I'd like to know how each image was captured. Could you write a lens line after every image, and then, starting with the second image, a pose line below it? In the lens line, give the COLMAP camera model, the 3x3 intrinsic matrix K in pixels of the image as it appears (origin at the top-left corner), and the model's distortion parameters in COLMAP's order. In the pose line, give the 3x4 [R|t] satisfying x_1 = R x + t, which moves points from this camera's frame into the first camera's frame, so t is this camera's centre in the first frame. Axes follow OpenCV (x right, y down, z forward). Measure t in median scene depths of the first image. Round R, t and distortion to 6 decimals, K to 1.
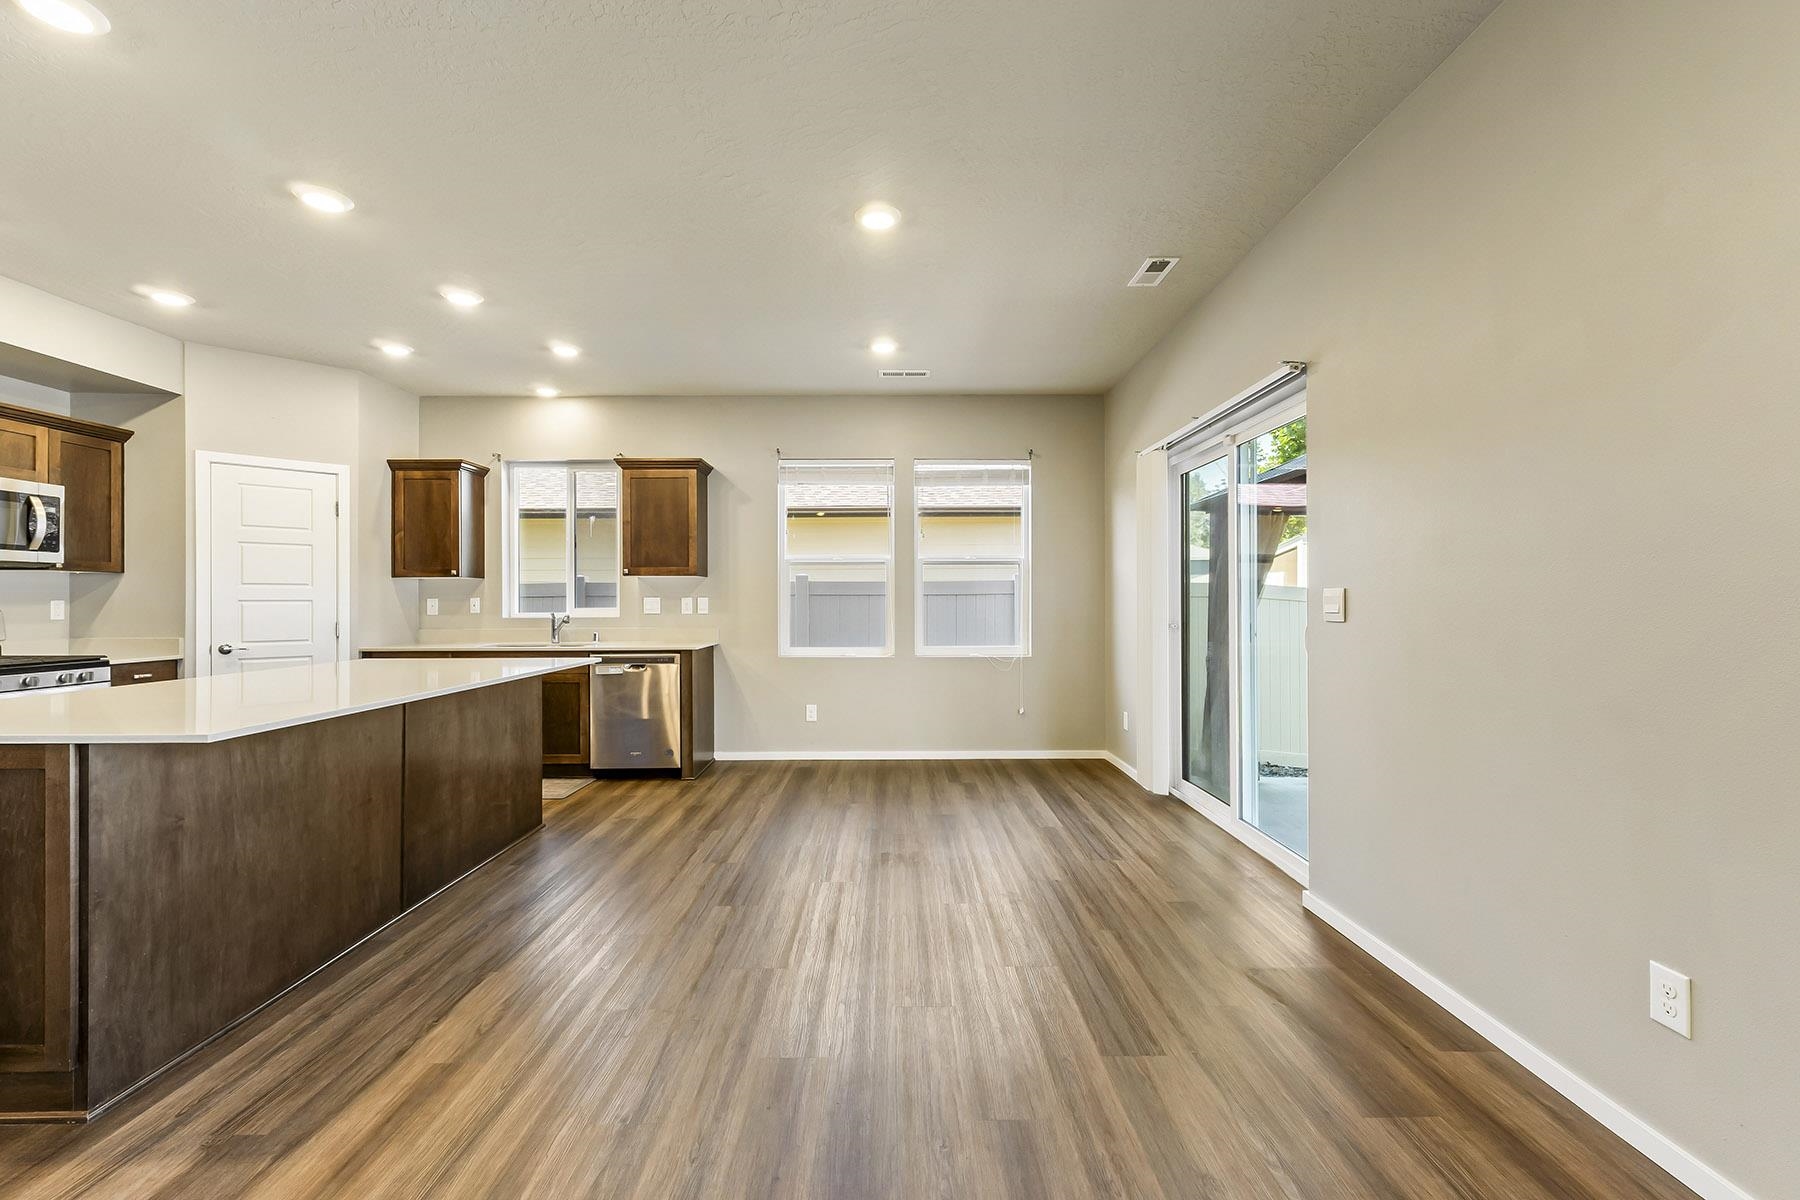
lens RADIAL K [[760.9, 0, 898.6], [0, 760.9, 601.2], [0, 0, 1]] dist [0.007591, -0.000010]
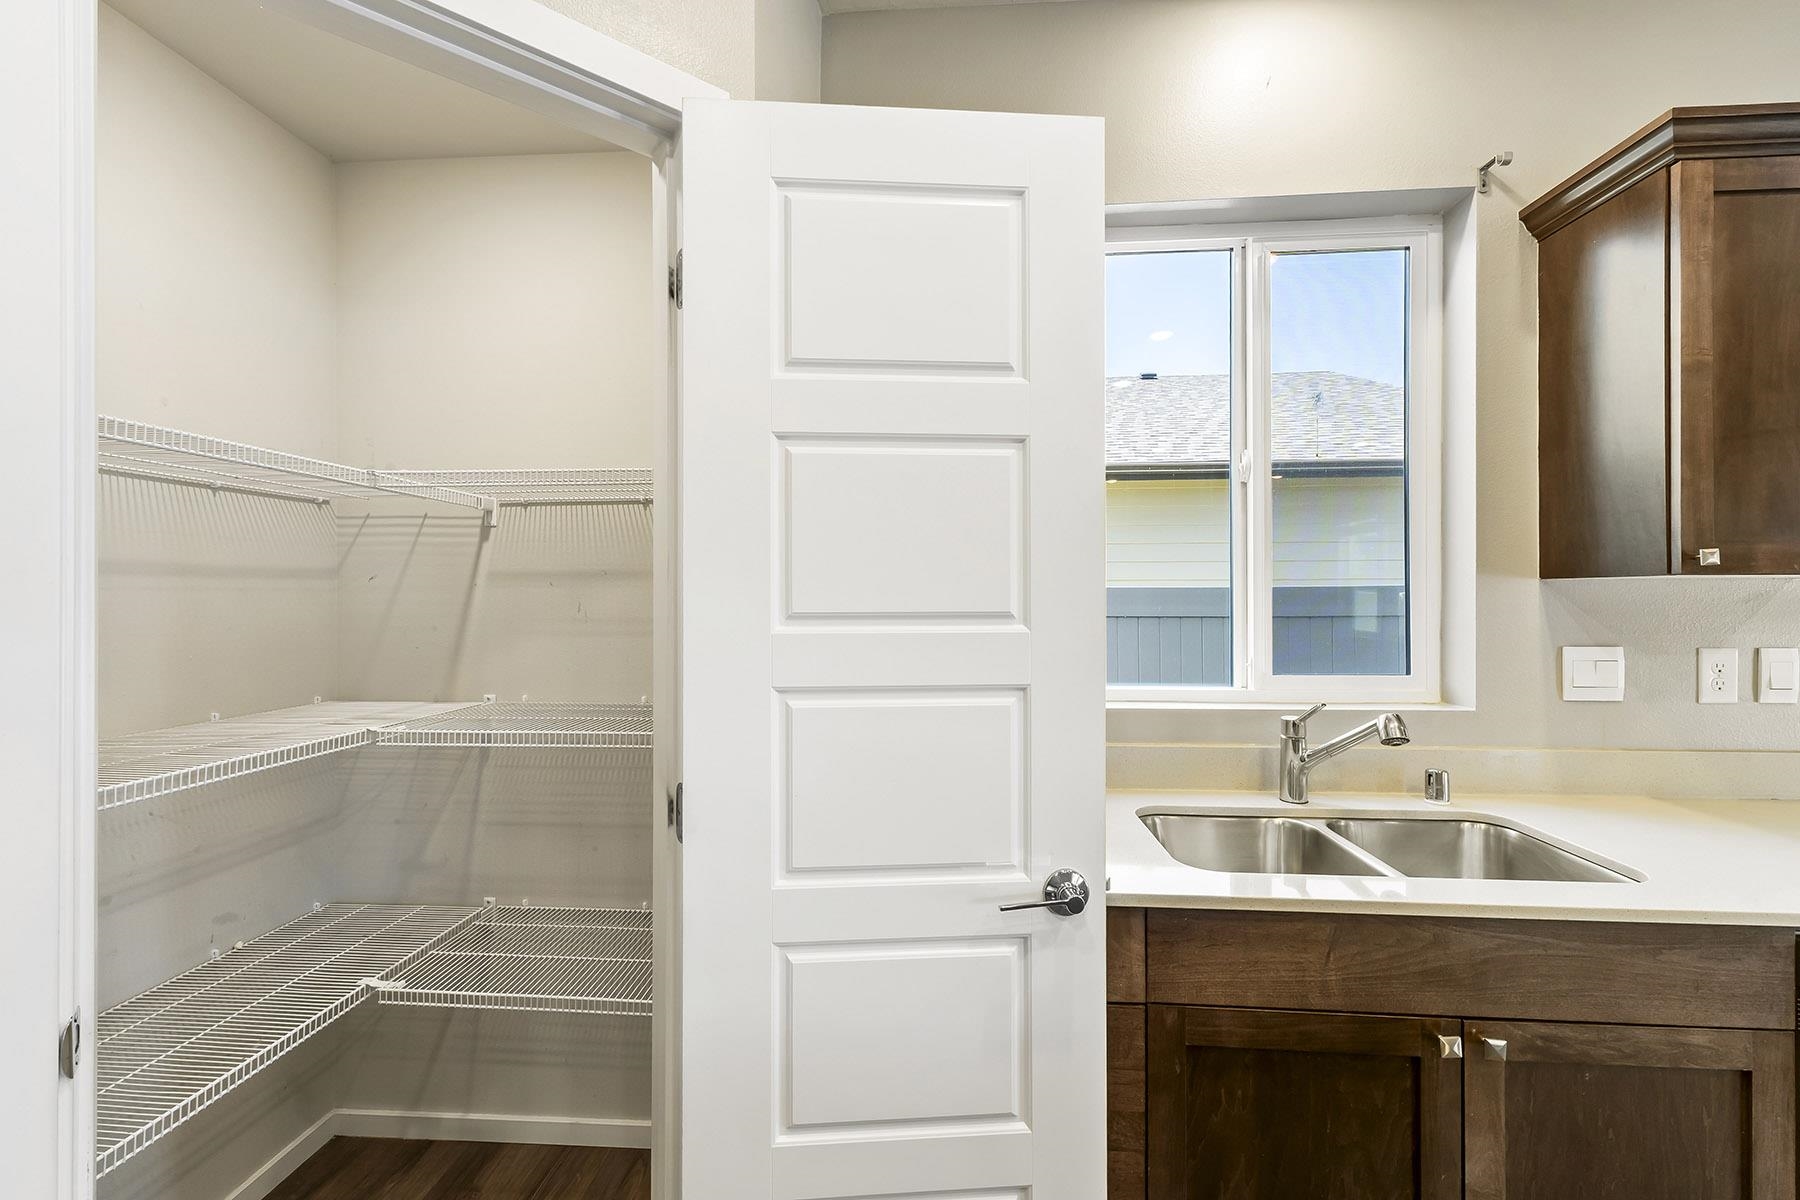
lens RADIAL K [[760.9, 0, 897.6], [0, 760.9, 597.6], [0, 0, 1]] dist [0.007591, -0.000010]
pose [[0.997079, 0.001814, -0.076352, -0.659051], [-0.001387, 0.999983, 0.005653, -0.029312], [0.076361, -0.005531, 0.997065, 0.783900]]
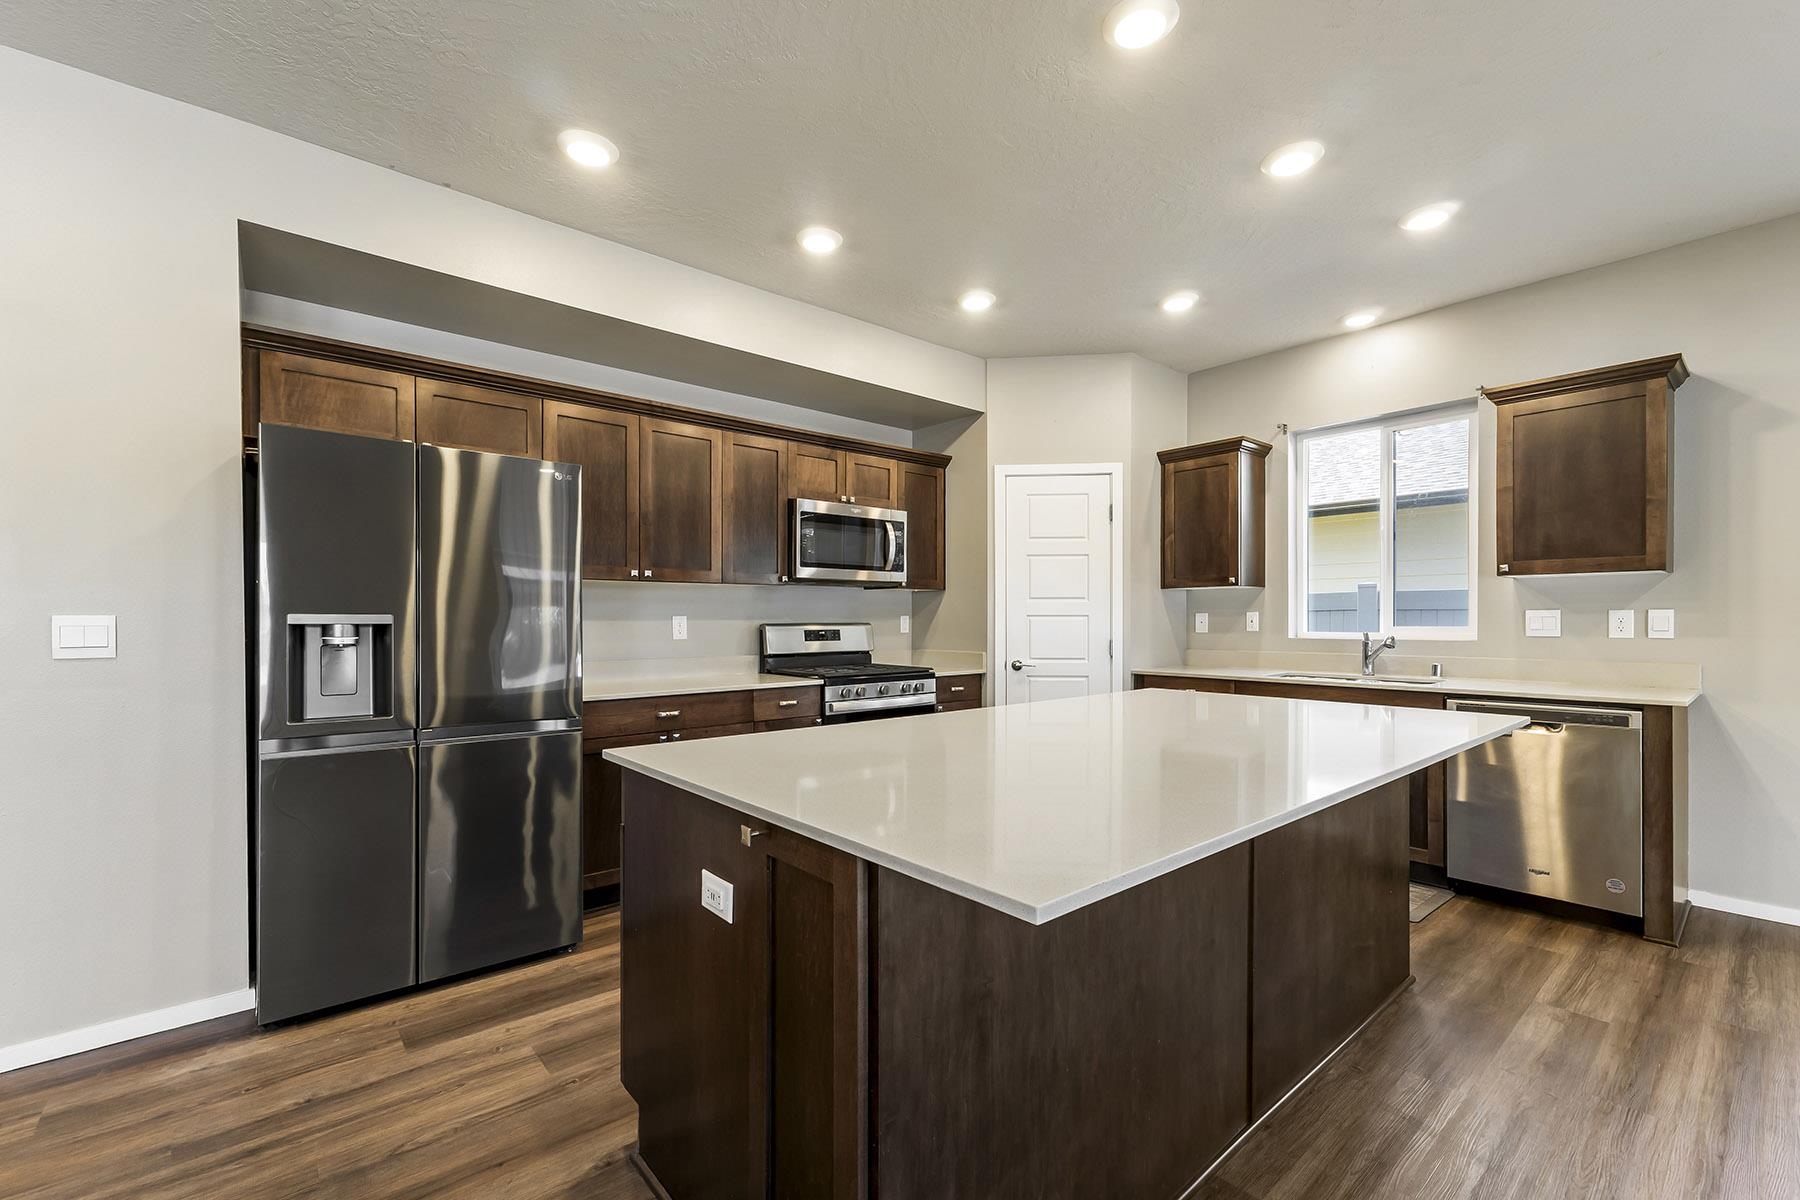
lens RADIAL K [[760.9, 0, 891.3], [0, 760.9, 625.0], [0, 0, 1]] dist [0.007591, -0.000010]
pose [[0.644094, 0.008355, -0.764900, -0.218737], [0.000475, 0.999936, 0.011323, 0.000095], [0.764946, -0.007657, 0.644049, 0.229745]]
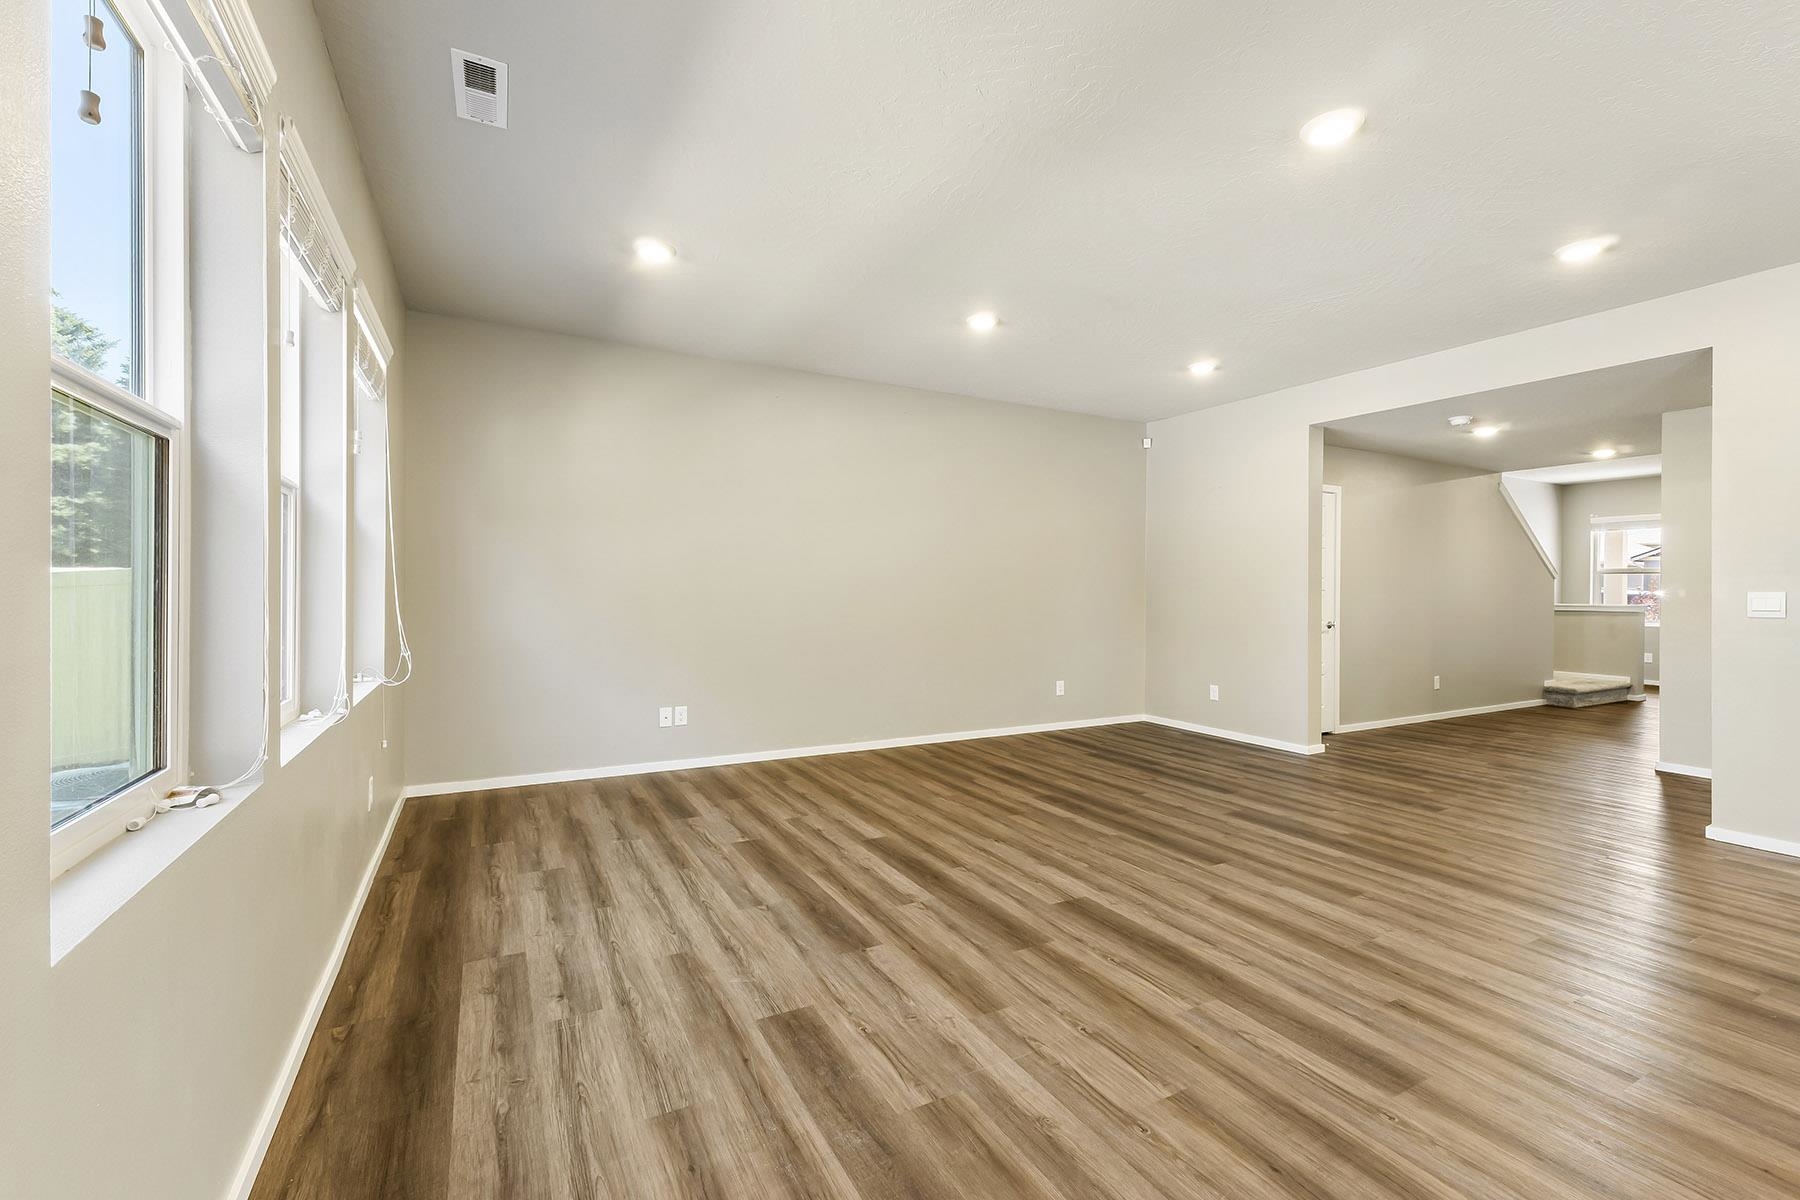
lens RADIAL K [[760.9, 0, 899.1], [0, 760.9, 591.0], [0, 0, 1]] dist [0.007591, -0.000010]
pose [[-0.880140, -0.001690, -0.474711, 0.234466], [-0.003055, 0.999993, 0.002104, -0.000512], [0.474704, 0.003302, -0.880139, 0.412744]]
